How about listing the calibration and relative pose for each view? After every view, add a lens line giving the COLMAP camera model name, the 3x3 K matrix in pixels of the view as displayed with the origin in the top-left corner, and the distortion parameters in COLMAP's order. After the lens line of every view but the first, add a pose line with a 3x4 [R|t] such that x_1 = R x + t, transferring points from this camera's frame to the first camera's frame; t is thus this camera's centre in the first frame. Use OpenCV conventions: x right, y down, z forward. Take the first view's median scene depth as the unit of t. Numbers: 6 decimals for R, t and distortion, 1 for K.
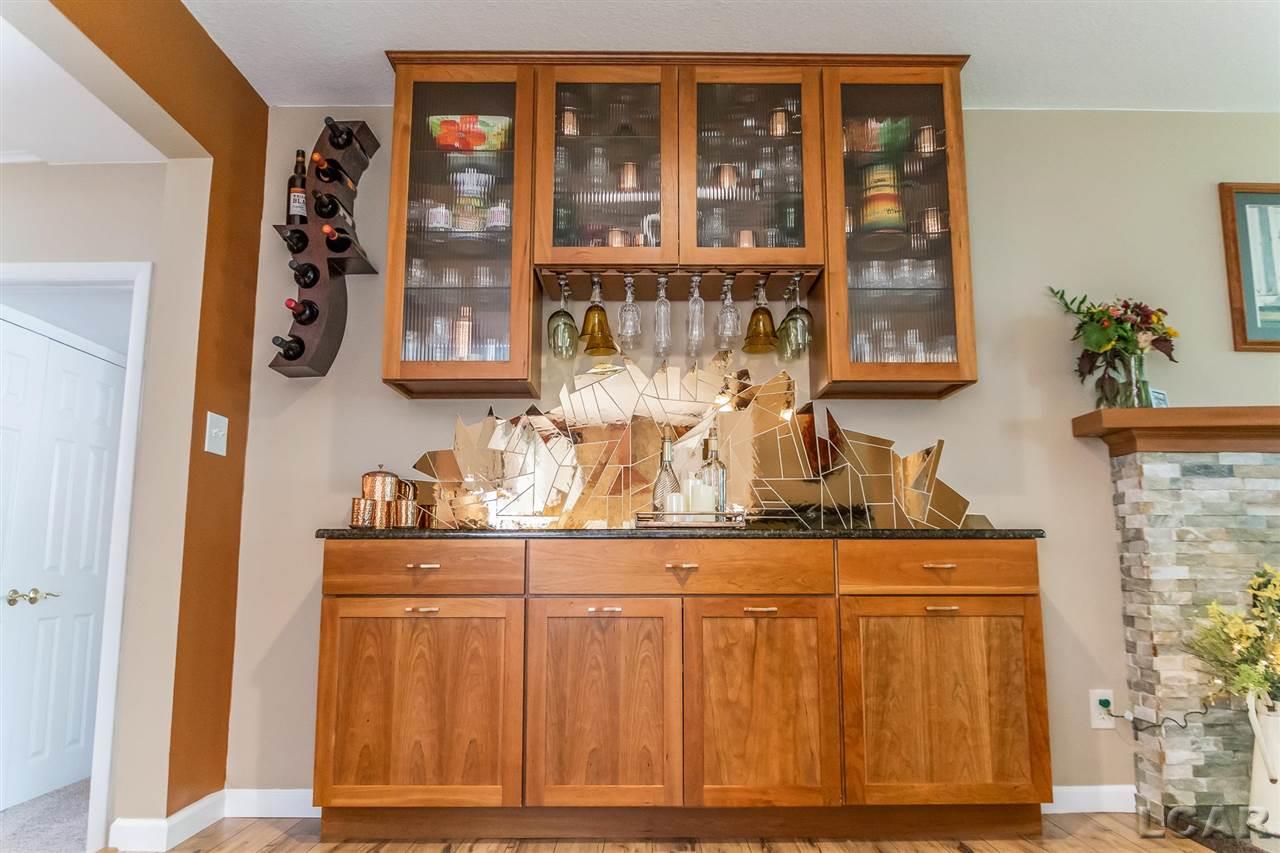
lens RADIAL K [[913.5, 0, 640.0], [0, 913.5, 426.5], [0, 0, 1]] dist [-0.046922, 0.000050]
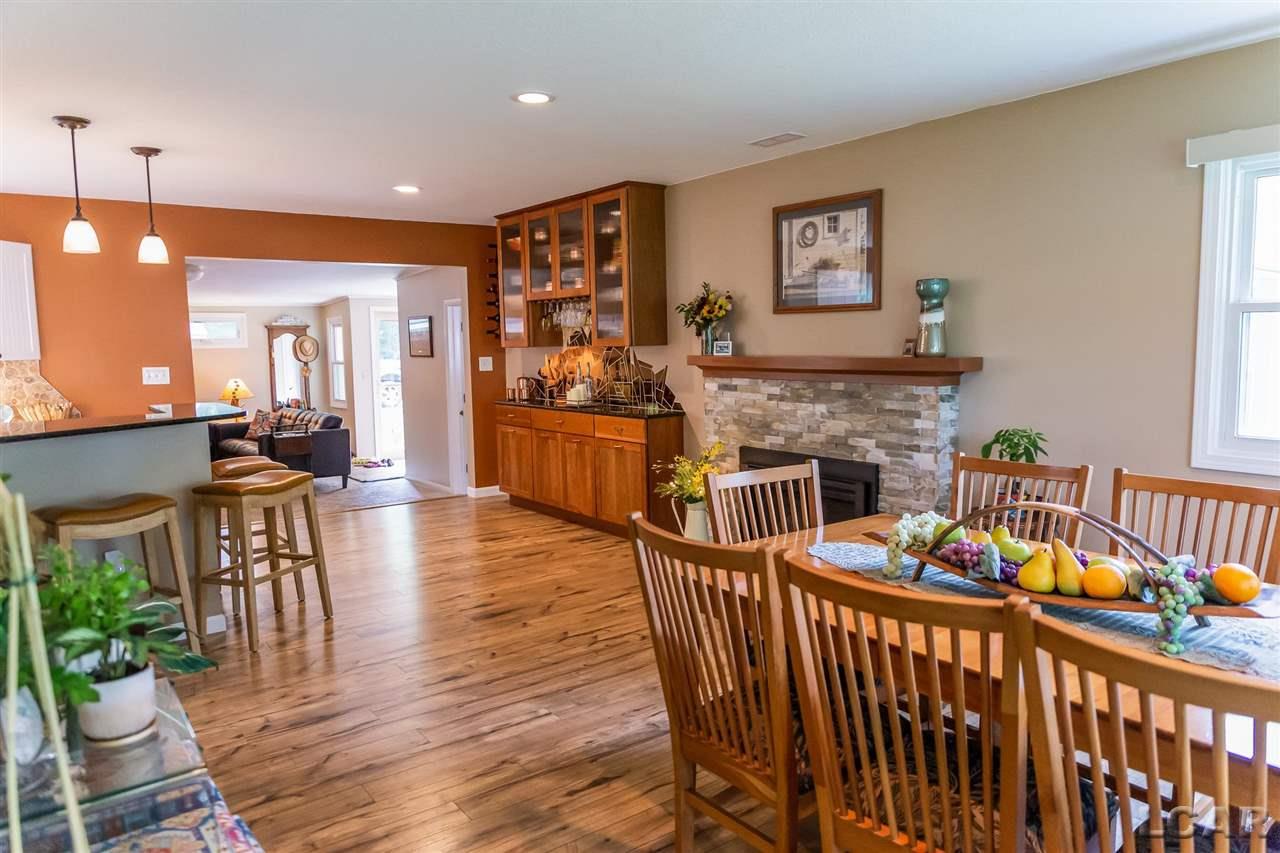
lens RADIAL K [[866.9, 0, 640.0], [0, 866.9, 426.5], [0, 0, 1]] dist [0.005699, 0.002636]
pose [[0.596297, 0.062868, -0.800298, 1.987283], [0.140185, 0.973455, 0.180922, -0.226462], [0.790429, -0.220073, 0.571655, -0.206561]]
